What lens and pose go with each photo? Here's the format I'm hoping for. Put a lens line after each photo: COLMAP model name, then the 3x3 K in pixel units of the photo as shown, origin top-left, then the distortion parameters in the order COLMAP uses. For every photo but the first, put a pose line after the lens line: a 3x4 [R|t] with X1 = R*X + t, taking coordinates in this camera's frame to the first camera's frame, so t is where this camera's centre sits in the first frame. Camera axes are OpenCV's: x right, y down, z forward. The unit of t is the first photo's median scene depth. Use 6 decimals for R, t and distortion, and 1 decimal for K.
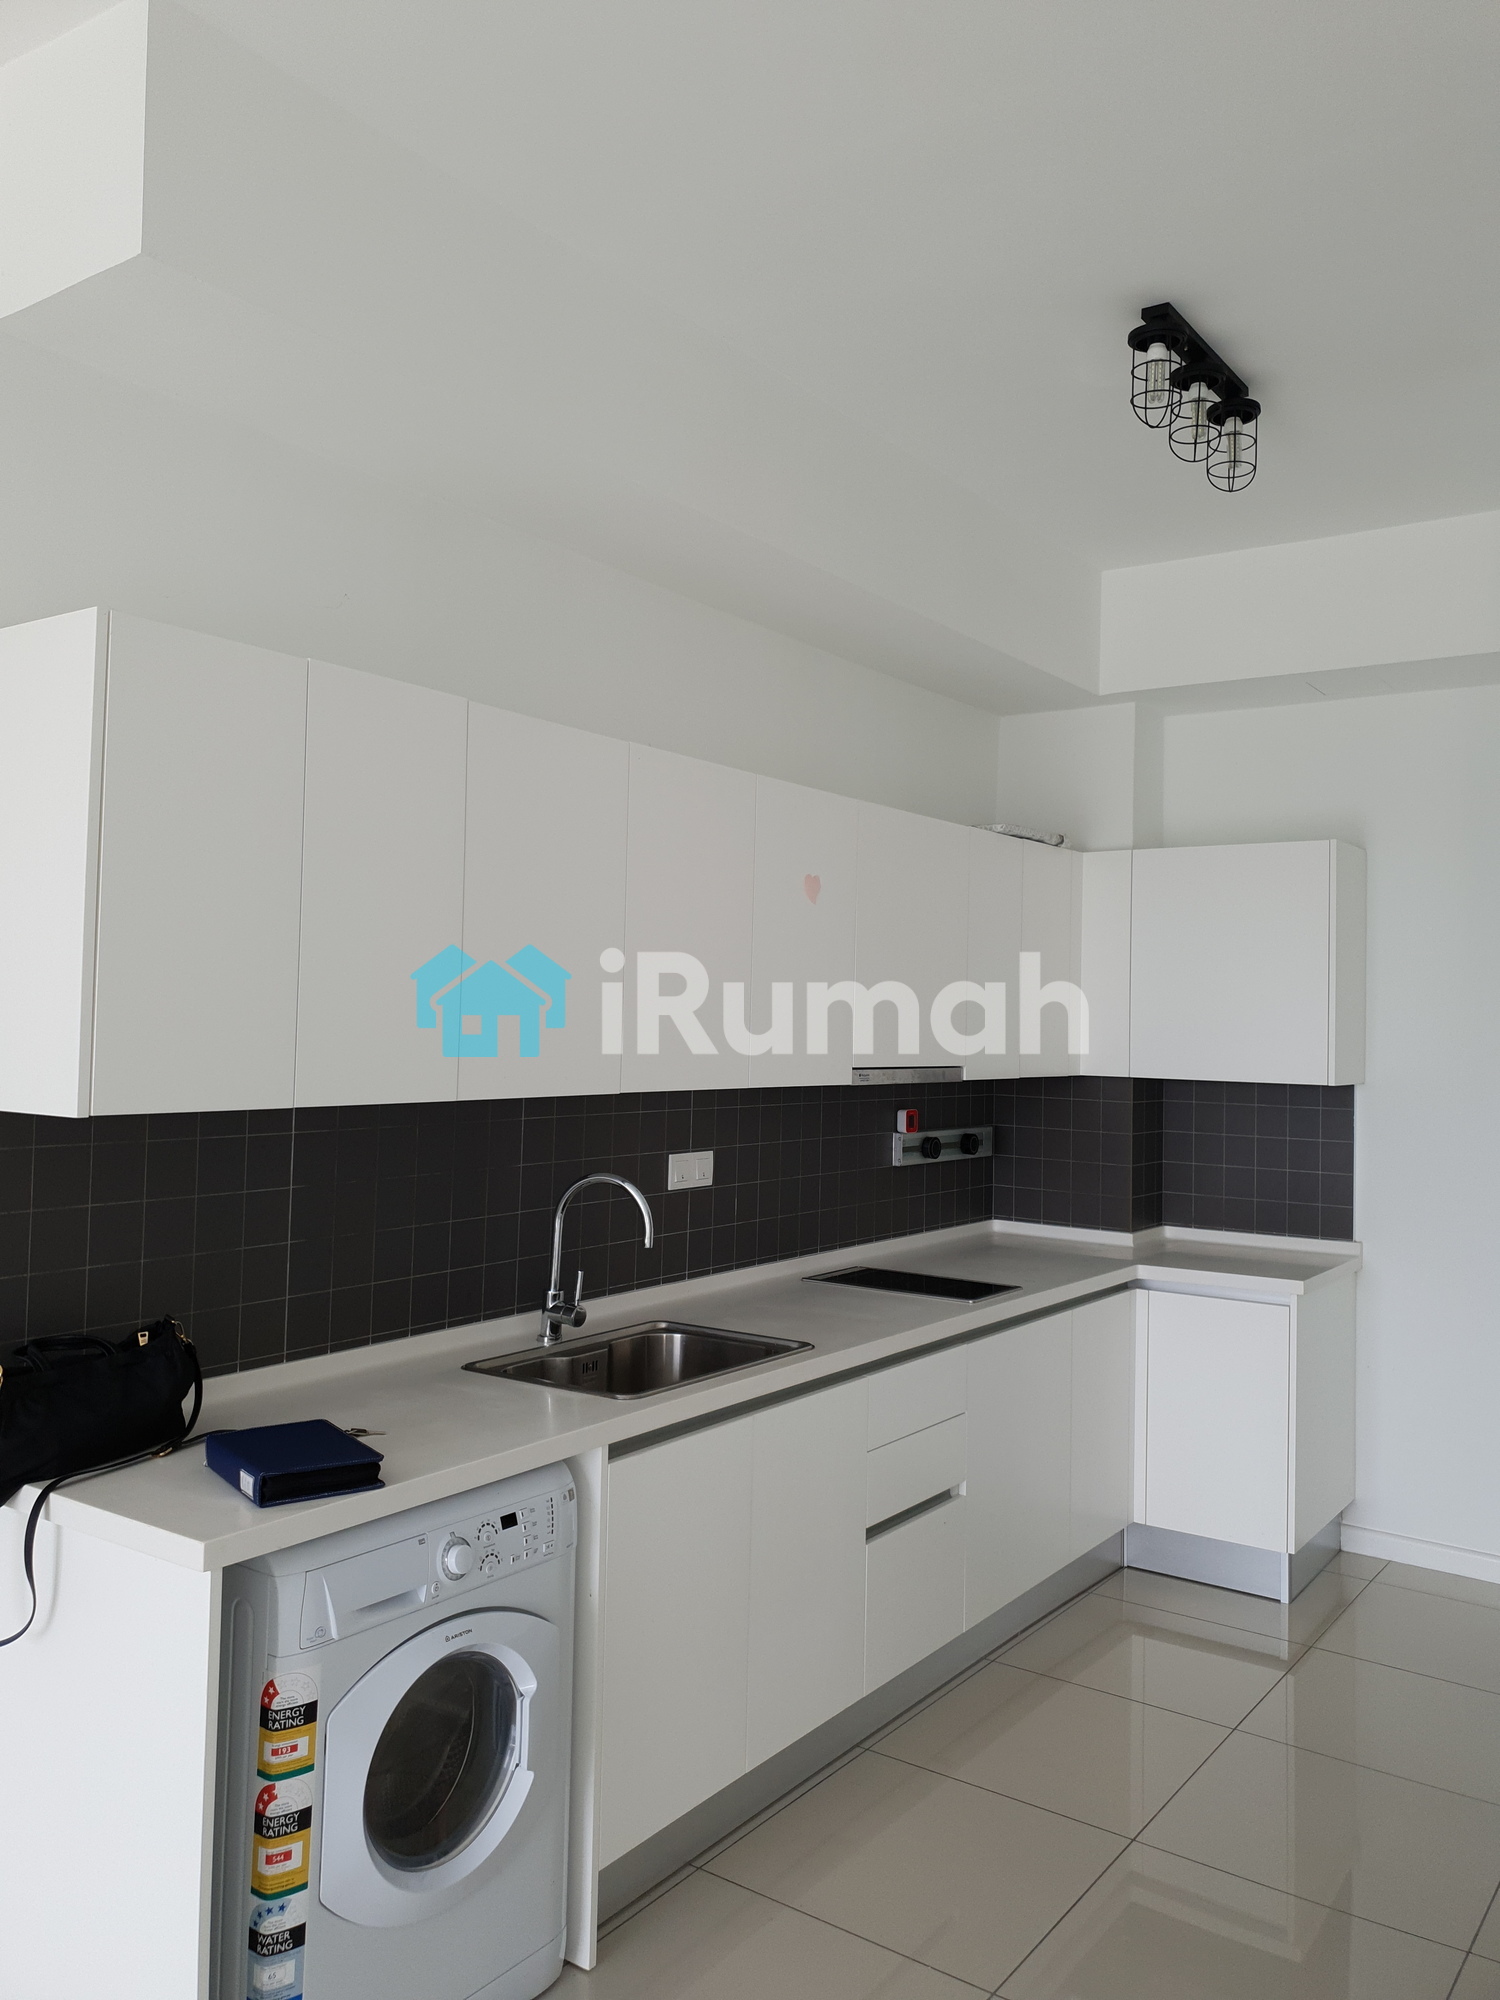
lens RADIAL K [[1516.5, 0, 741.7], [0, 1516.5, 989.8], [0, 0, 1]] dist [0.066572, 0.000396]
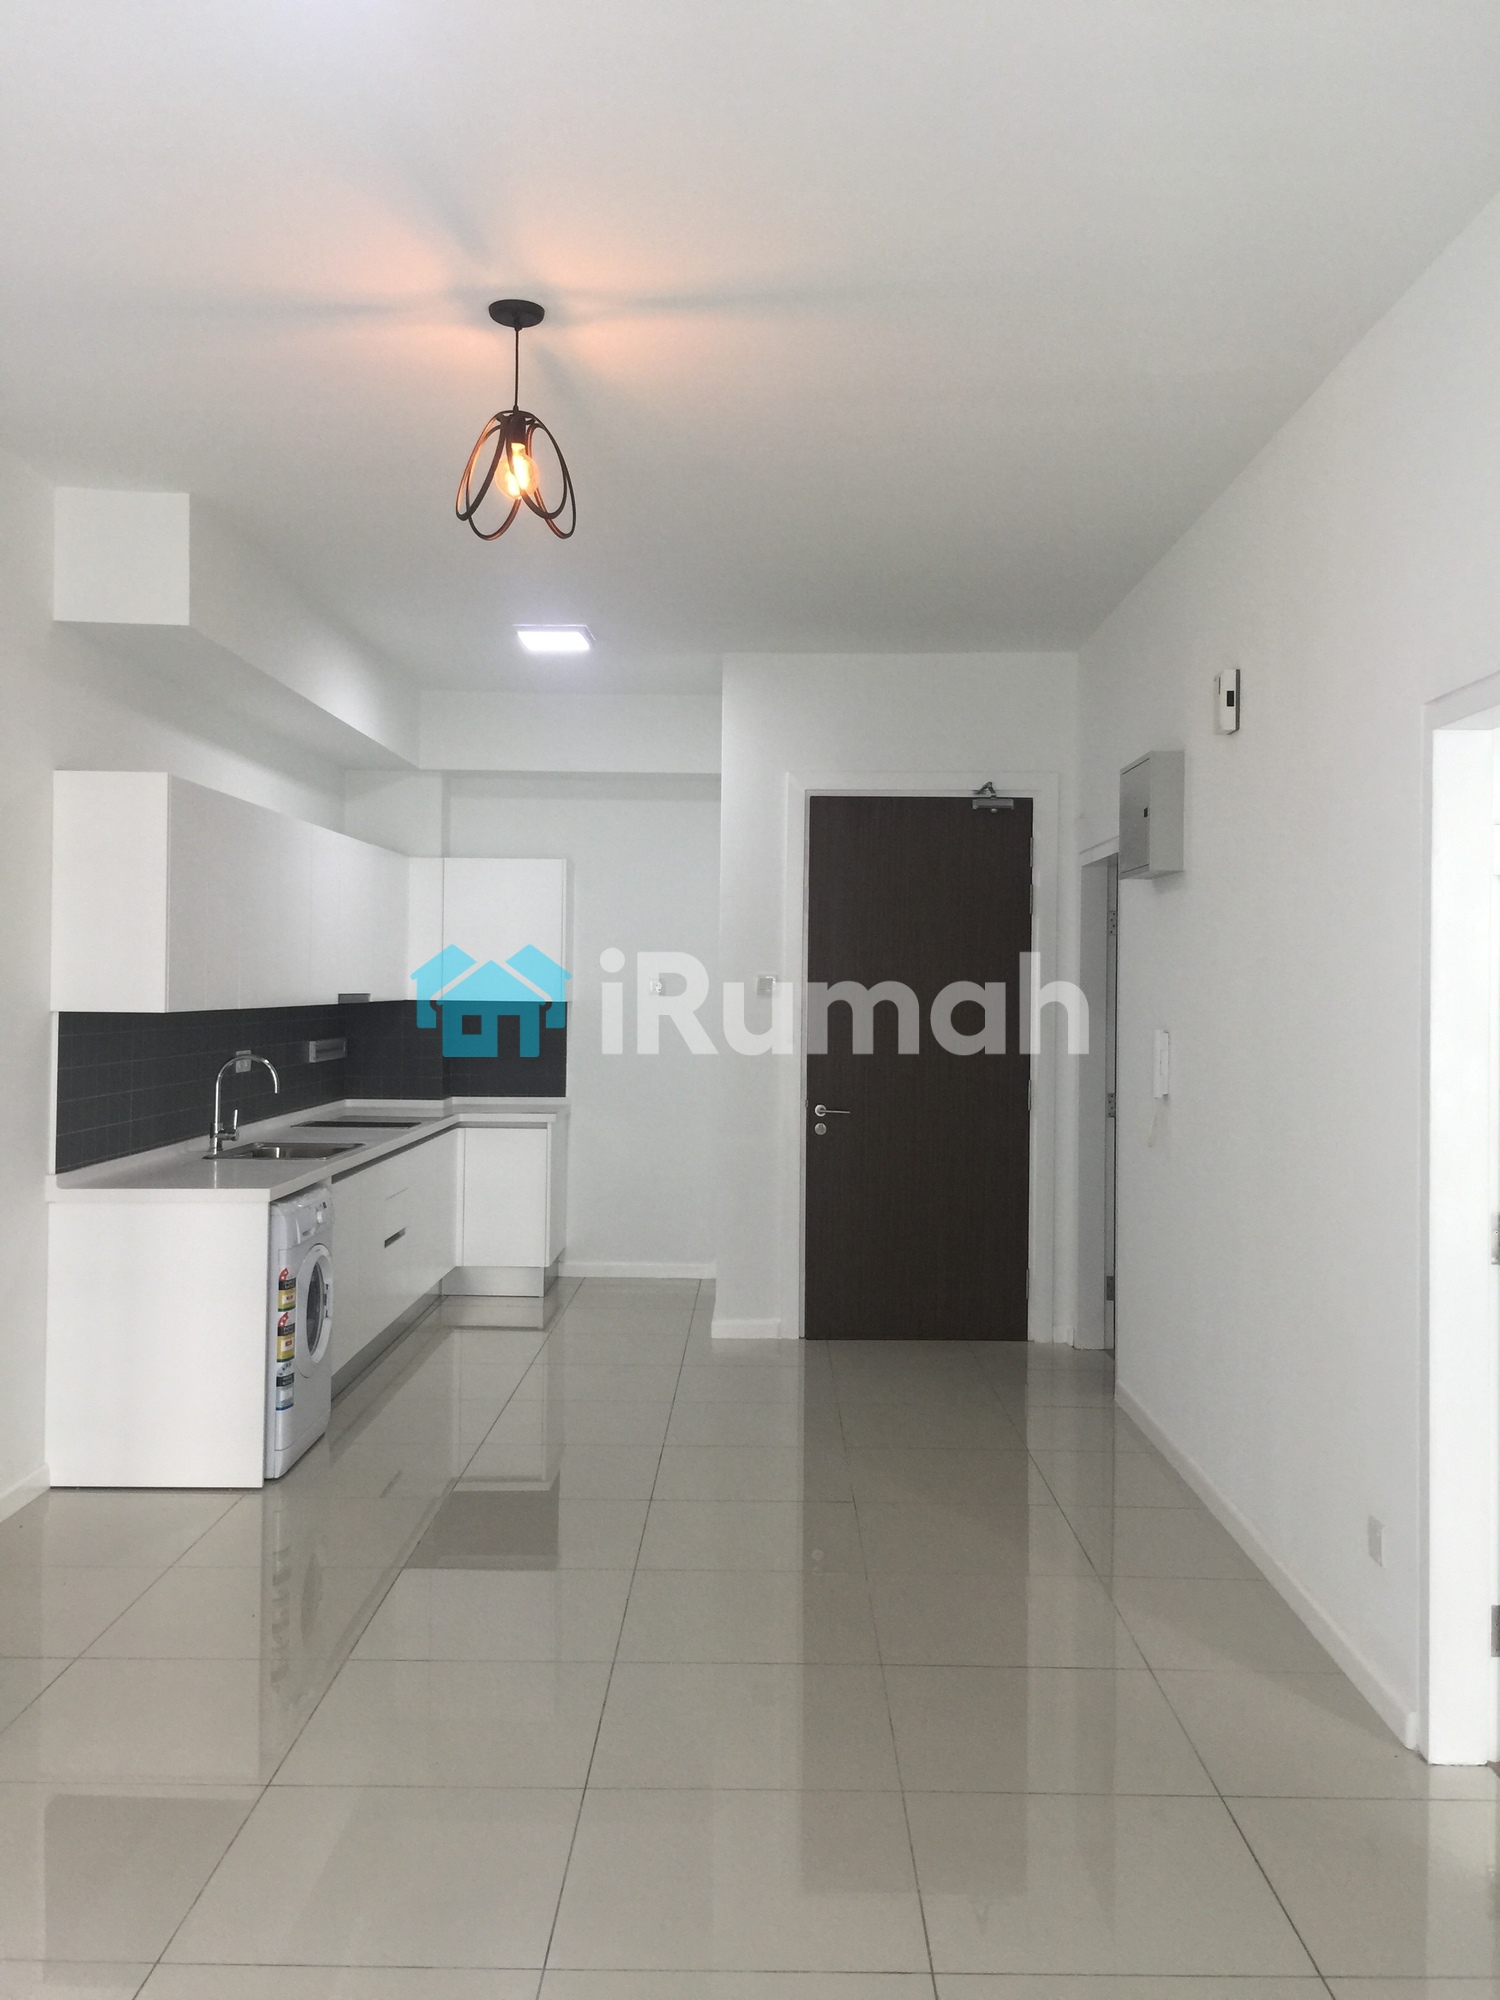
lens RADIAL K [[1720.8, 0, 751.0], [0, 1720.8, 998.0], [0, 0, 1]] dist [0.000106, 0.000076]
pose [[0.818933, -0.012772, 0.573747, -0.571963], [-0.010874, 0.999228, 0.037764, -0.020271], [-0.573786, -0.037165, 0.818162, -0.727952]]
